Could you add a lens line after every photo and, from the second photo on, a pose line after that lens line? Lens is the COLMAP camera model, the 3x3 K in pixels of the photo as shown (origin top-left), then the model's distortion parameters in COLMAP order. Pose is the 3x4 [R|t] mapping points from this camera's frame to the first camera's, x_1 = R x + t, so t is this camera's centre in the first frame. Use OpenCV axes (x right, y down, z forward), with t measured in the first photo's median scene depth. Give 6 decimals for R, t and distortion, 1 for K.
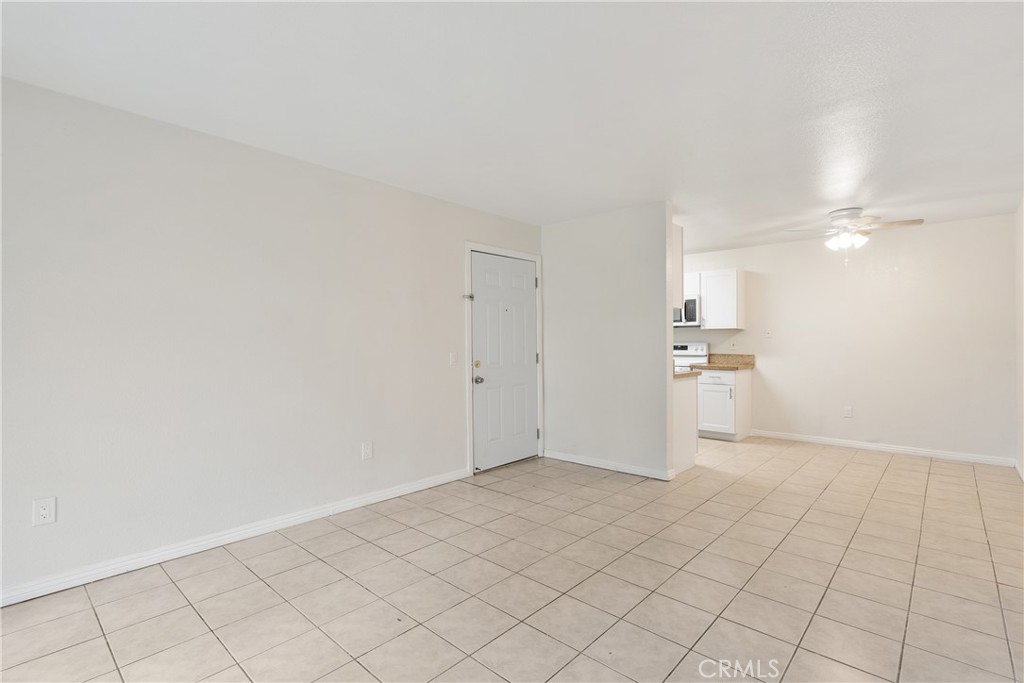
lens RADIAL K [[476.2, 0, 512.0], [0, 476.2, 341.5], [0, 0, 1]] dist [-0.001006, -0.001103]
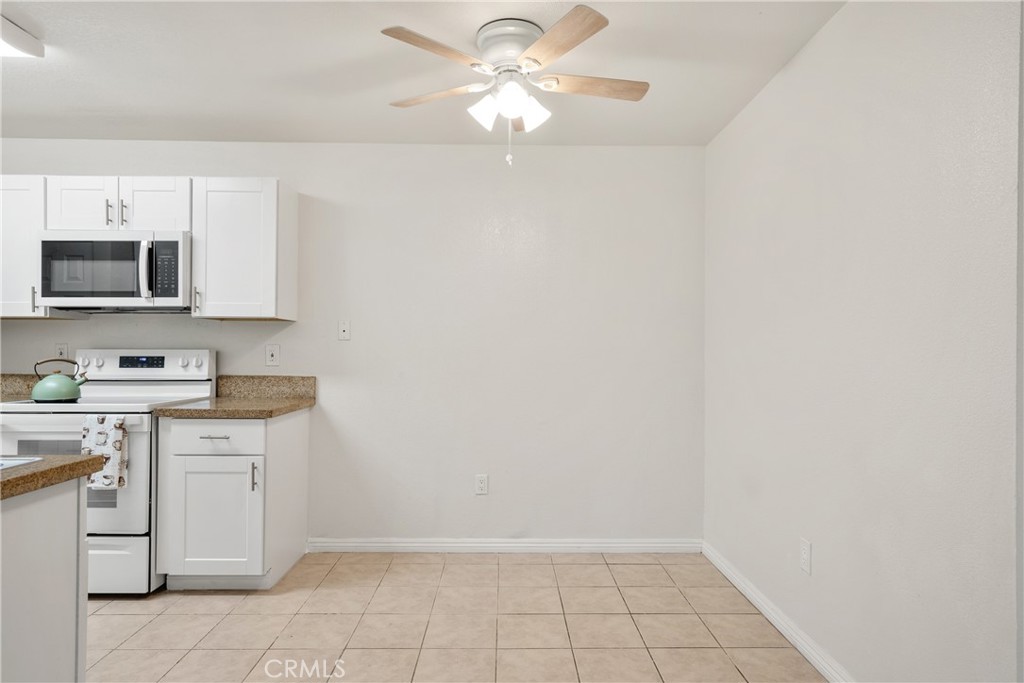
lens RADIAL K [[561.8, 0, 512.0], [0, 561.8, 341.5], [0, 0, 1]] dist [0.002290, 0.000314]
pose [[0.726902, 0.014305, 0.686593, 0.269563], [-0.009819, 0.999897, -0.010436, -0.002299], [-0.686671, 0.000844, 0.726967, 0.467683]]
